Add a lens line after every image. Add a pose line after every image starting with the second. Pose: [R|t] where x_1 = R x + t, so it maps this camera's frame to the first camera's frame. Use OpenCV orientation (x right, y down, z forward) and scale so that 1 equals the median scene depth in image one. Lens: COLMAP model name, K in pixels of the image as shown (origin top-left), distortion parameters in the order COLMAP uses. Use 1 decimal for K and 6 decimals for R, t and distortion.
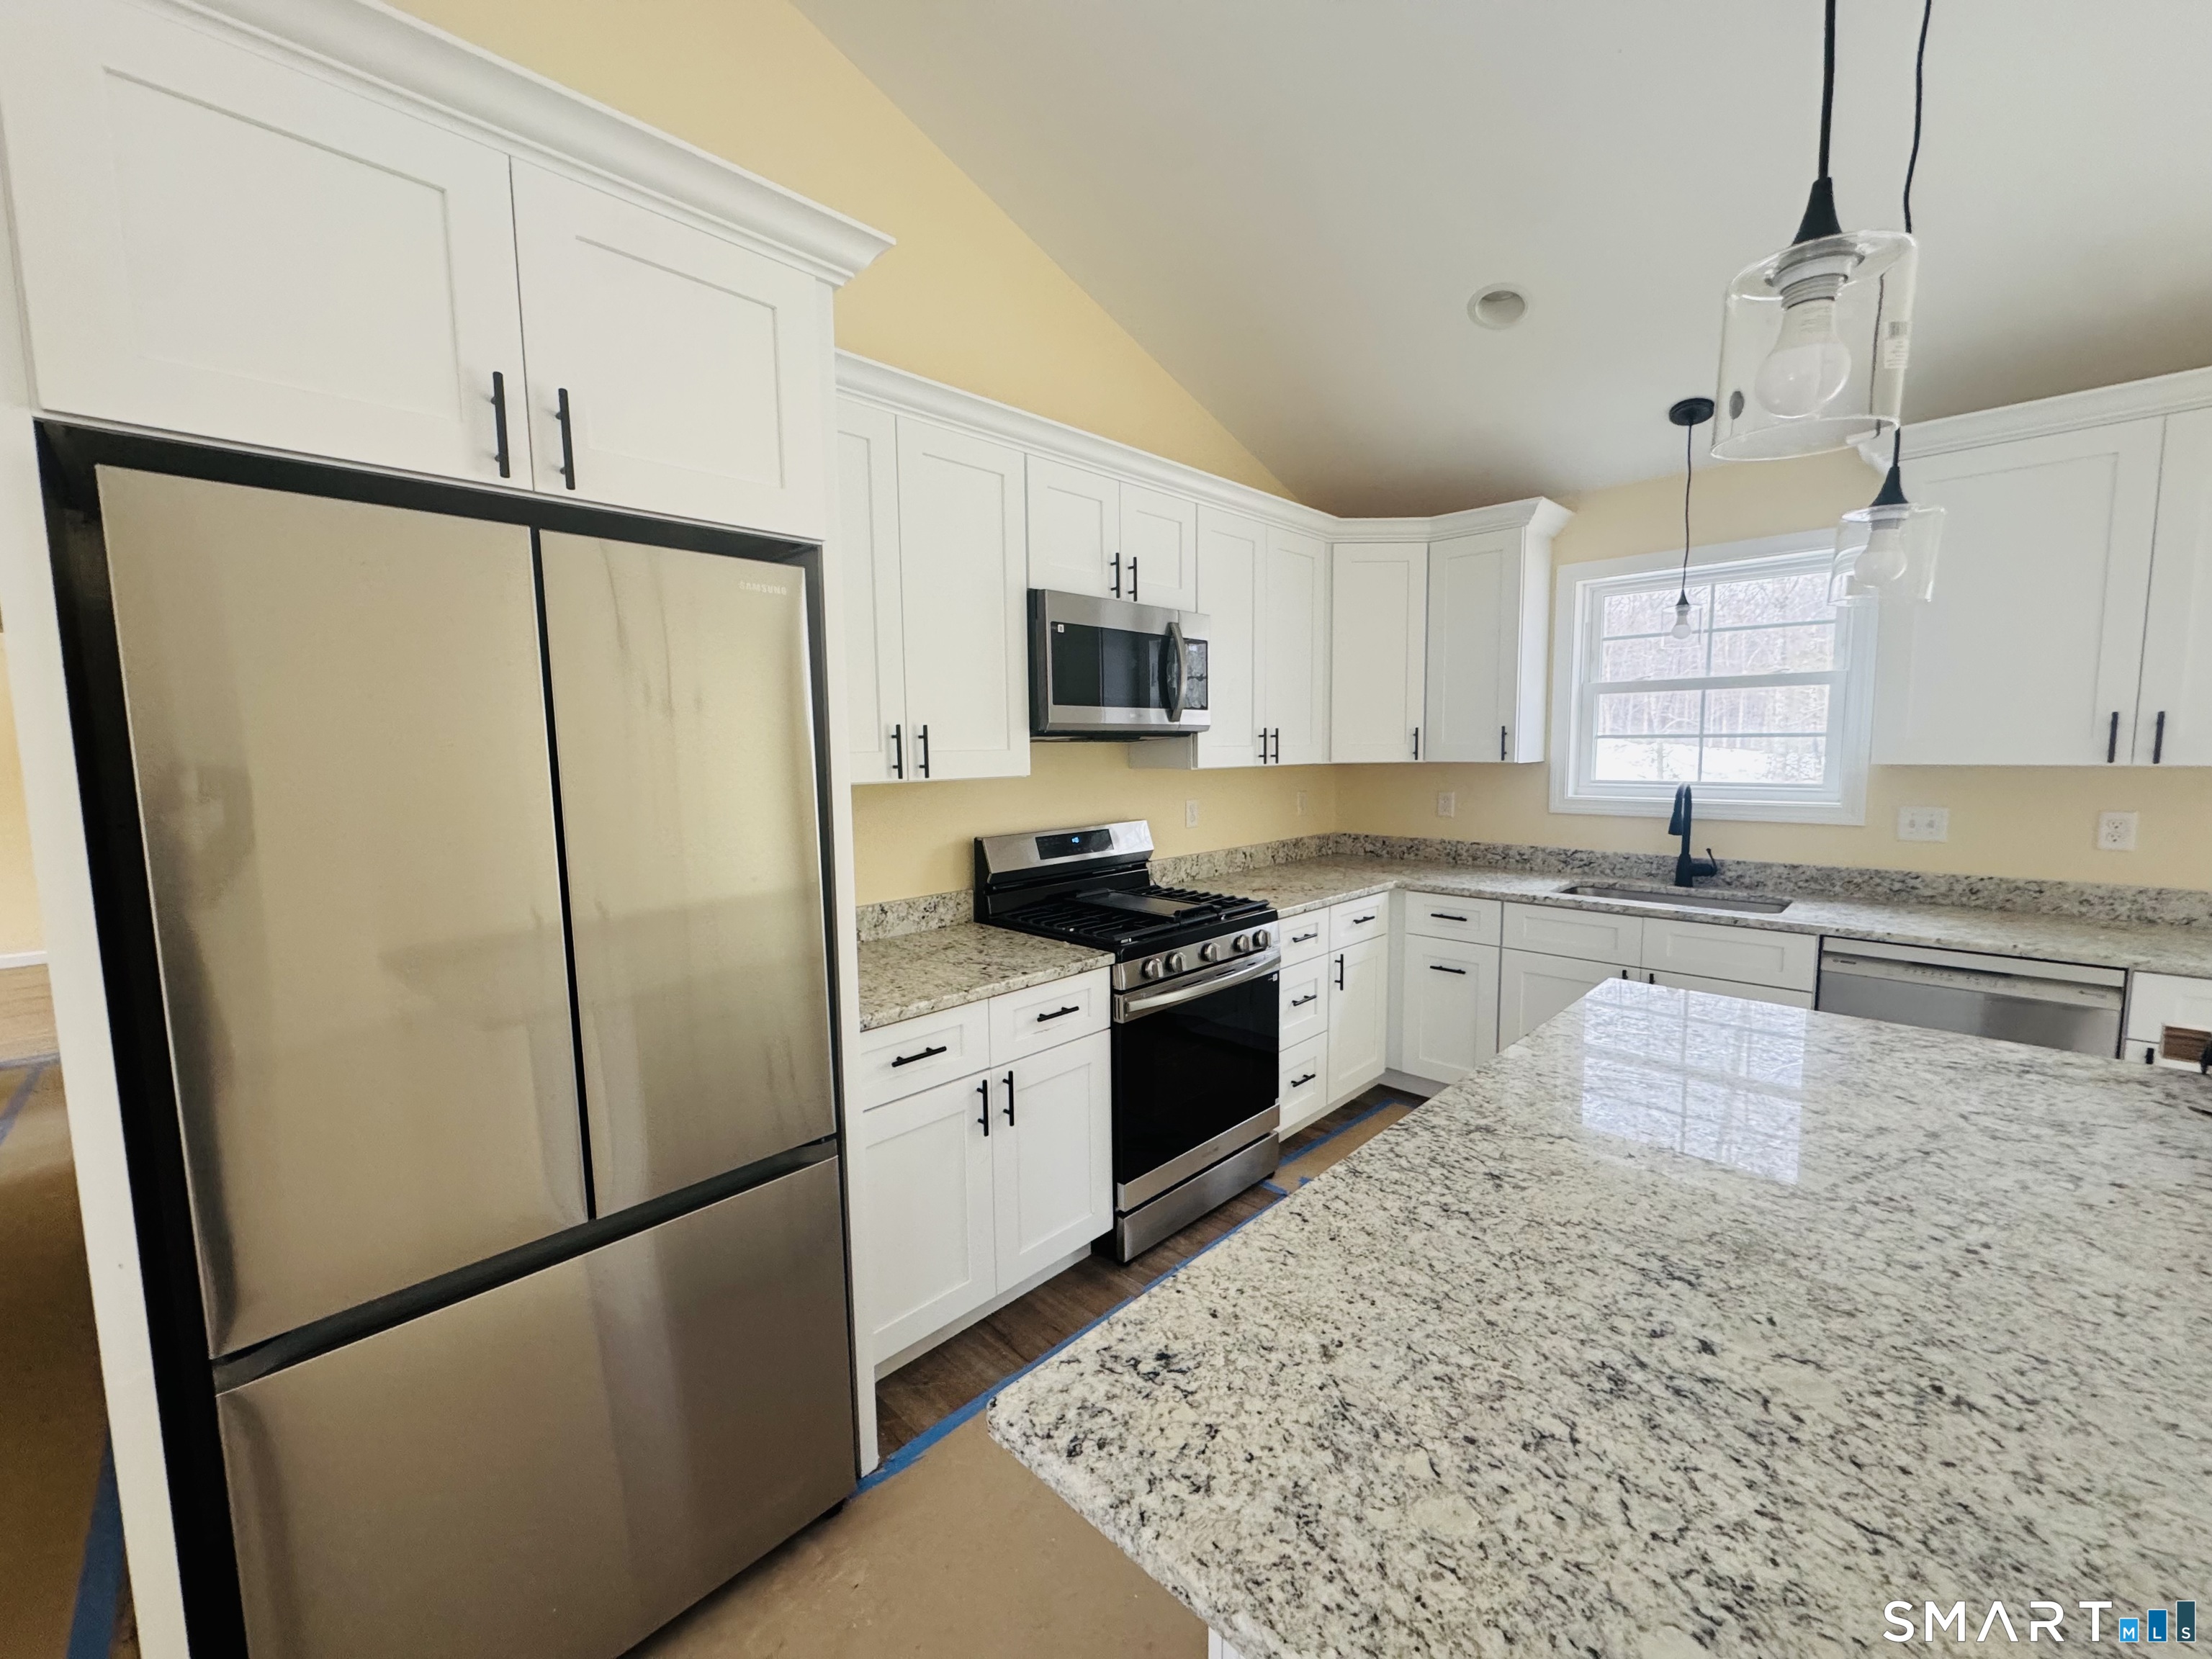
lens RADIAL K [[883.4, 0, 1109.2], [0, 883.4, 832.0], [0, 0, 1]] dist [0.001326, -0.000084]
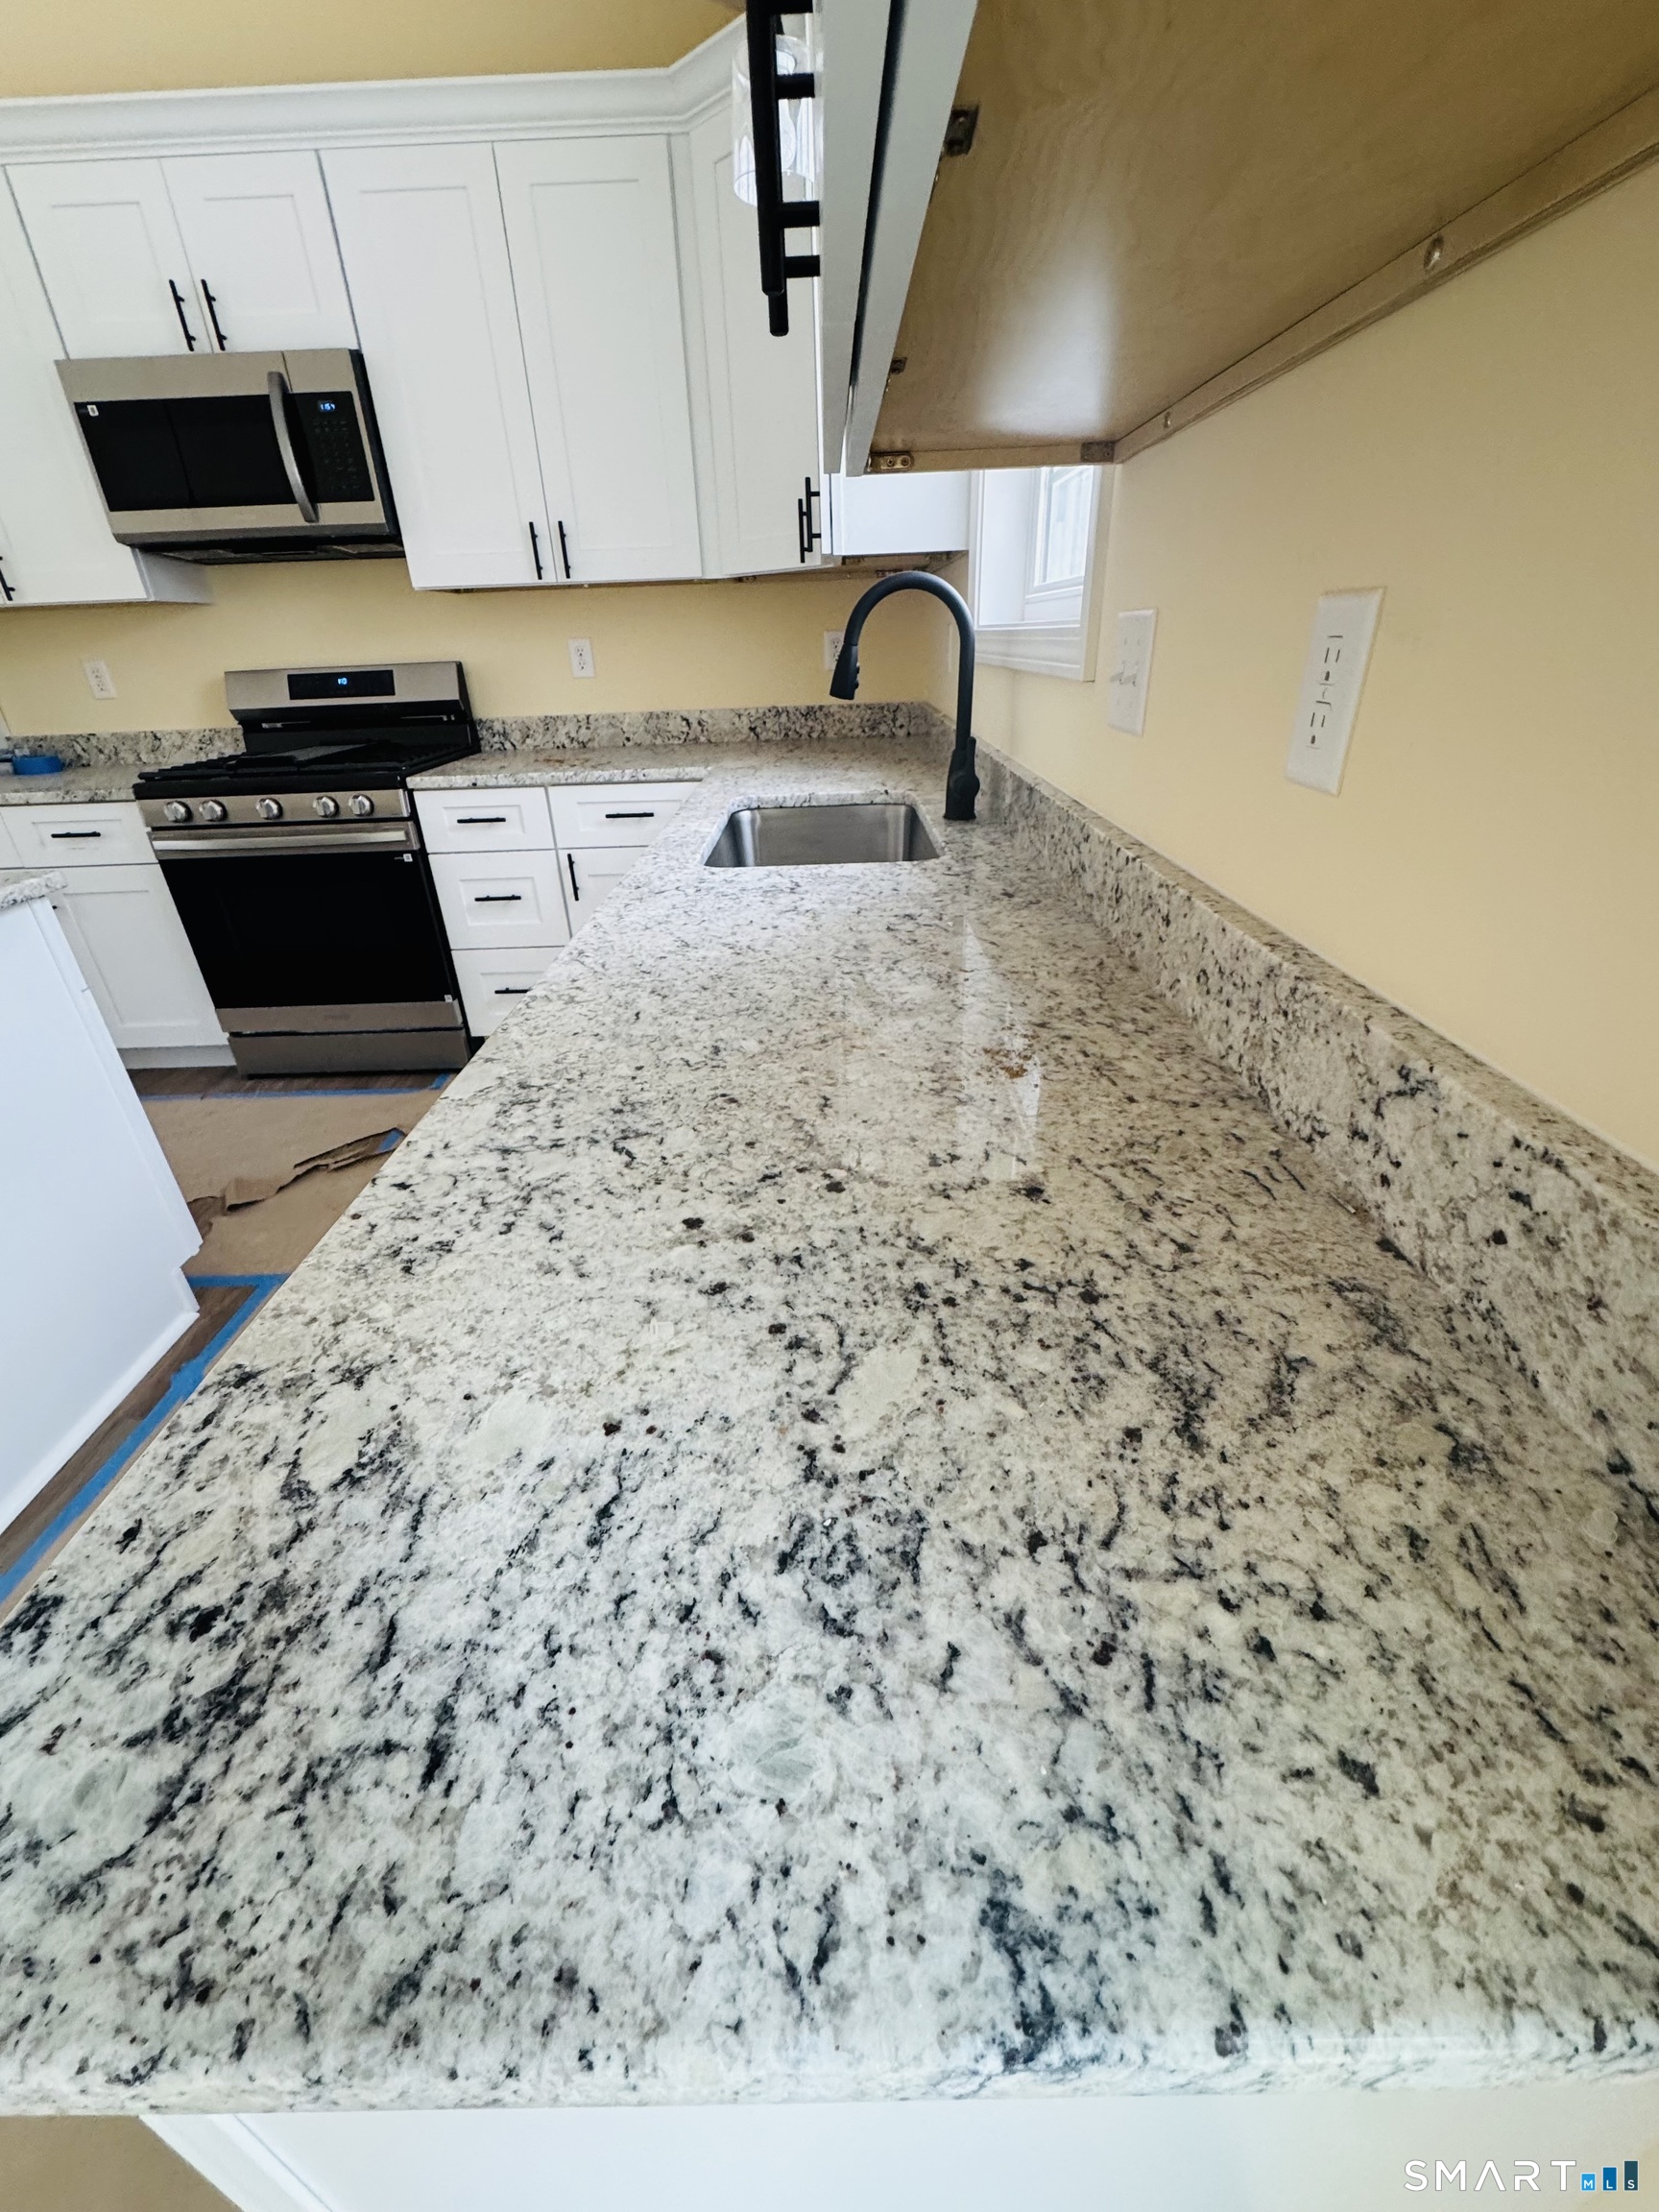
lens RADIAL K [[883.4, 0, 828.4], [0, 883.4, 1102.6], [0, 0, 1]] dist [0.001326, -0.000084]
pose [[0.699333, 0.324209, -0.637041, 1.114018], [-0.043863, 0.909006, 0.414469, 0.004119], [0.713449, -0.261909, 0.649919, 0.665170]]
